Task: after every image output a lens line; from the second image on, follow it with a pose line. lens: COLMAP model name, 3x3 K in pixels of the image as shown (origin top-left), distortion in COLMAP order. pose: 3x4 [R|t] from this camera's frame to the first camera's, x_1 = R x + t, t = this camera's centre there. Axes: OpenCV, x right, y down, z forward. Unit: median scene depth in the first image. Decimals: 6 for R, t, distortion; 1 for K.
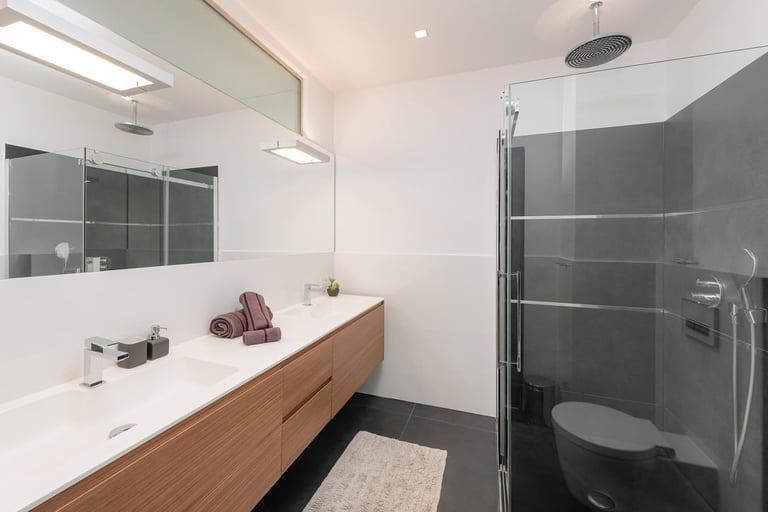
lens RADIAL K [[328.1, 0, 382.0], [0, 328.1, 232.5], [0, 0, 1]] dist [0.000377, -0.000015]
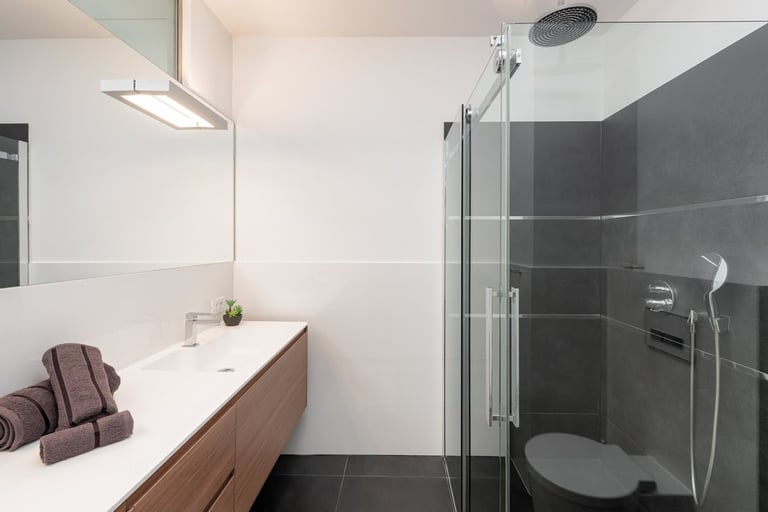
lens RADIAL K [[345.9, 0, 384.0], [0, 345.9, 240.1], [0, 0, 1]] dist [0.000964, 0.000292]
pose [[0.961195, 0.000410, 0.275870, -0.049540], [-0.004219, 0.999904, 0.013215, 0.003186], [-0.275838, -0.013866, 0.961104, 0.242821]]
